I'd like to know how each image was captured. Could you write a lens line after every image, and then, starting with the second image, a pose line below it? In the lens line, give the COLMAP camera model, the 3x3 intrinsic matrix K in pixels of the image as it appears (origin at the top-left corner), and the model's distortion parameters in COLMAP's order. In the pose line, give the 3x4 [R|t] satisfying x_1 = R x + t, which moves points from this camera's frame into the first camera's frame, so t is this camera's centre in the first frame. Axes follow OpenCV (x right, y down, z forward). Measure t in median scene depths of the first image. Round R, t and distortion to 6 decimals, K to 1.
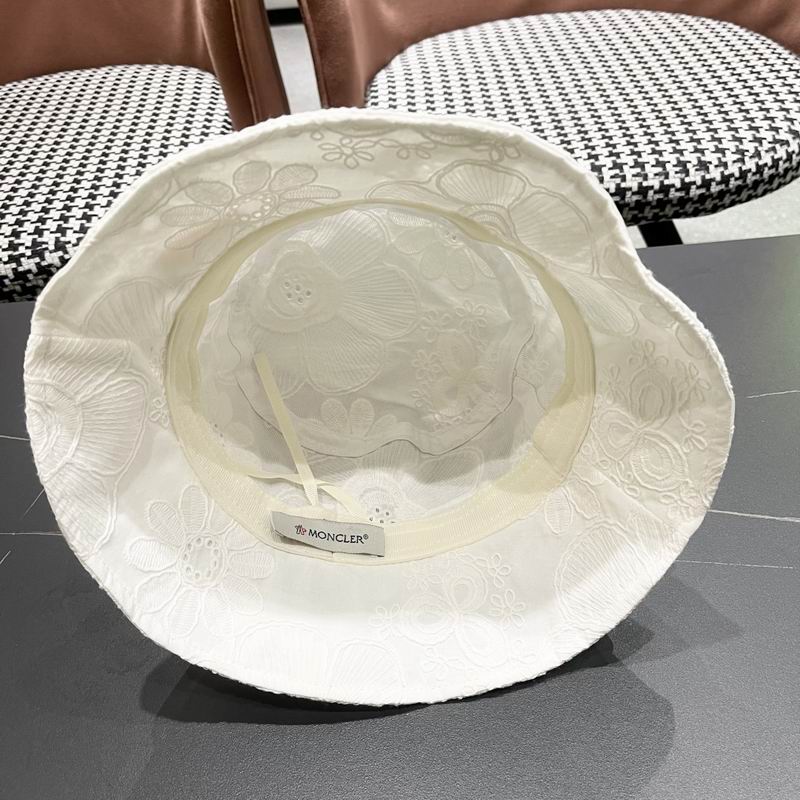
lens RADIAL K [[851.7, 0, 405.4], [0, 851.7, 397.6], [0, 0, 1]] dist [0.015831, 0.000000]
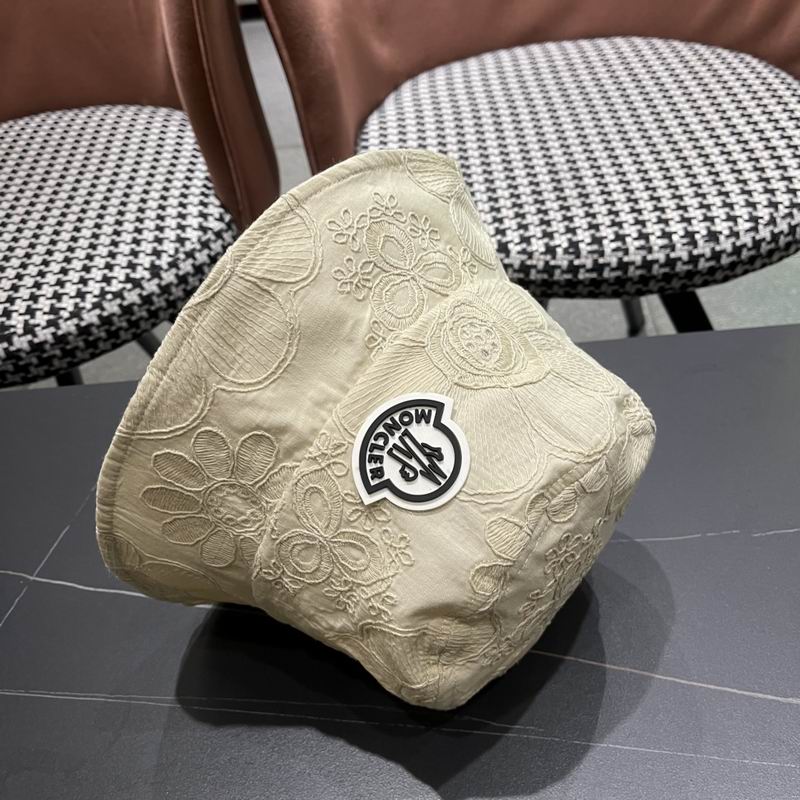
lens RADIAL K [[851.7, 0, 399.8], [0, 851.7, 397.5], [0, 0, 1]] dist [0.015831, 0.000000]
pose [[0.999502, -0.002760, -0.031446, 0.037410], [0.003914, 0.999318, 0.036714, -0.130774], [0.031323, -0.036819, 0.998831, 0.057255]]
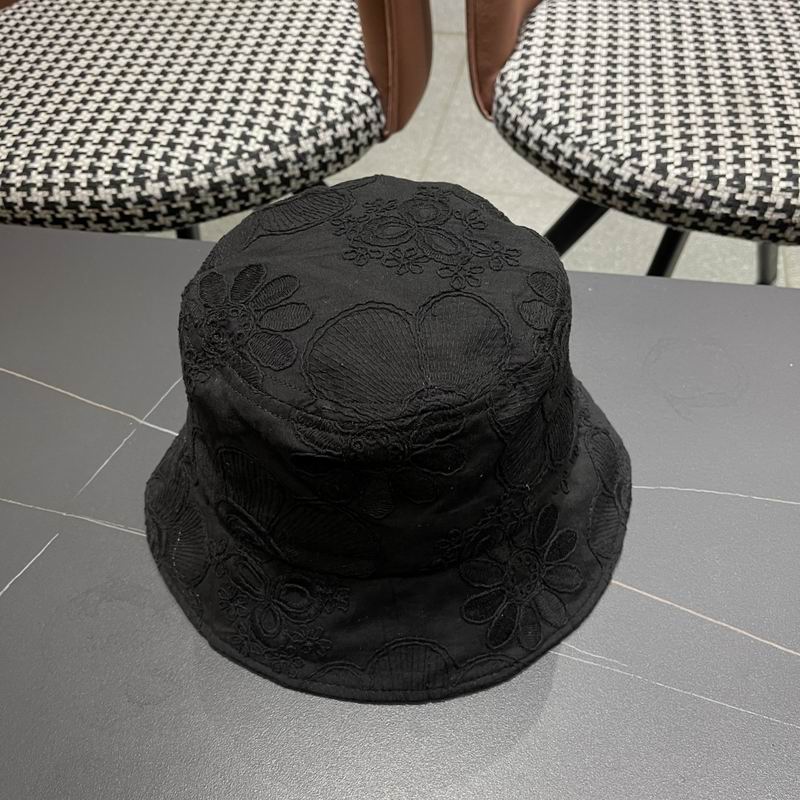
lens RADIAL K [[851.7, 0, 405.8], [0, 851.7, 407.3], [0, 0, 1]] dist [0.015831, 0.000000]
pose [[0.978056, 0.179781, -0.105286, 0.001664], [-0.162108, 0.974128, 0.157467, -0.117538], [0.130872, -0.136944, 0.981896, 0.075495]]
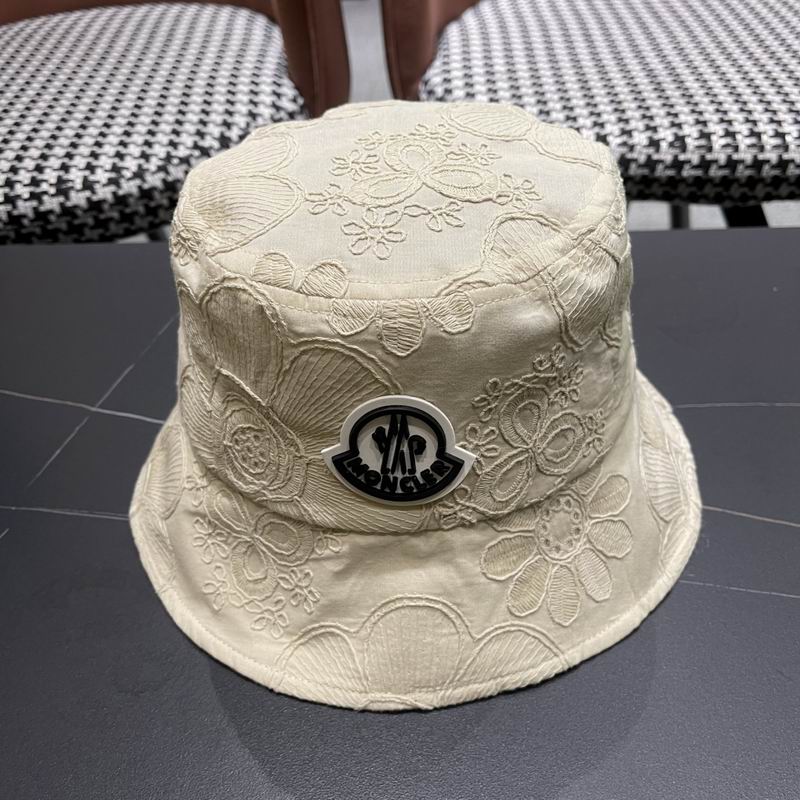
lens RADIAL K [[851.7, 0, 398.6], [0, 851.7, 402.7], [0, 0, 1]] dist [0.015831, 0.000000]
pose [[0.997535, 0.067854, -0.017877, -0.052611], [-0.067721, 0.997672, 0.007972, 0.016658], [0.018376, -0.006741, 0.999808, 0.120867]]
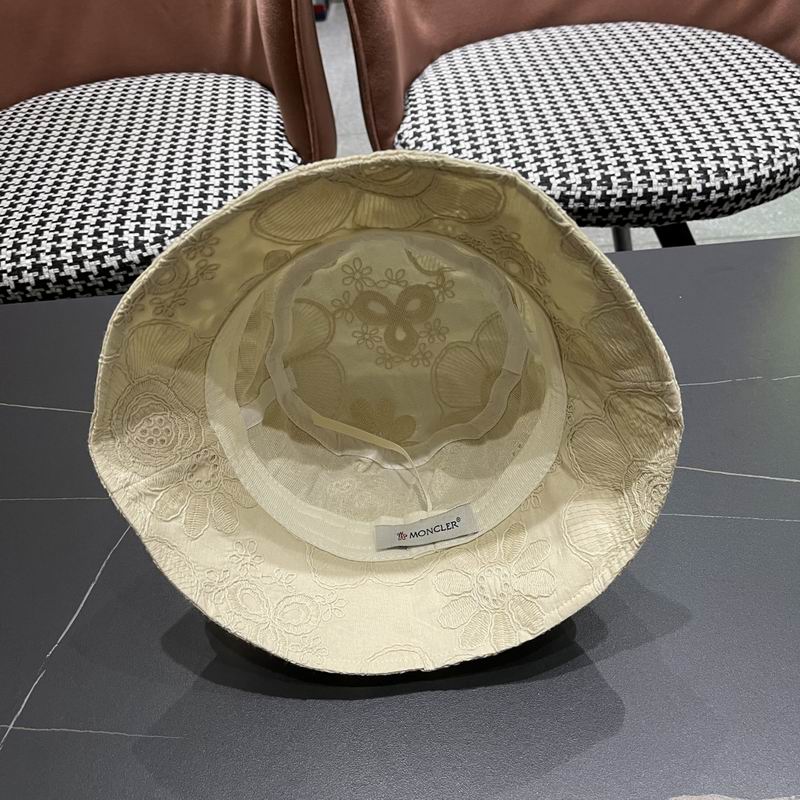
lens RADIAL K [[851.7, 0, 398.2], [0, 851.7, 399.9], [0, 0, 1]] dist [0.015831, 0.000000]
pose [[0.999916, -0.001084, 0.012914, -0.082953], [0.000940, 0.999938, 0.011135, 0.009690], [-0.012925, -0.011122, 0.999855, -0.099340]]
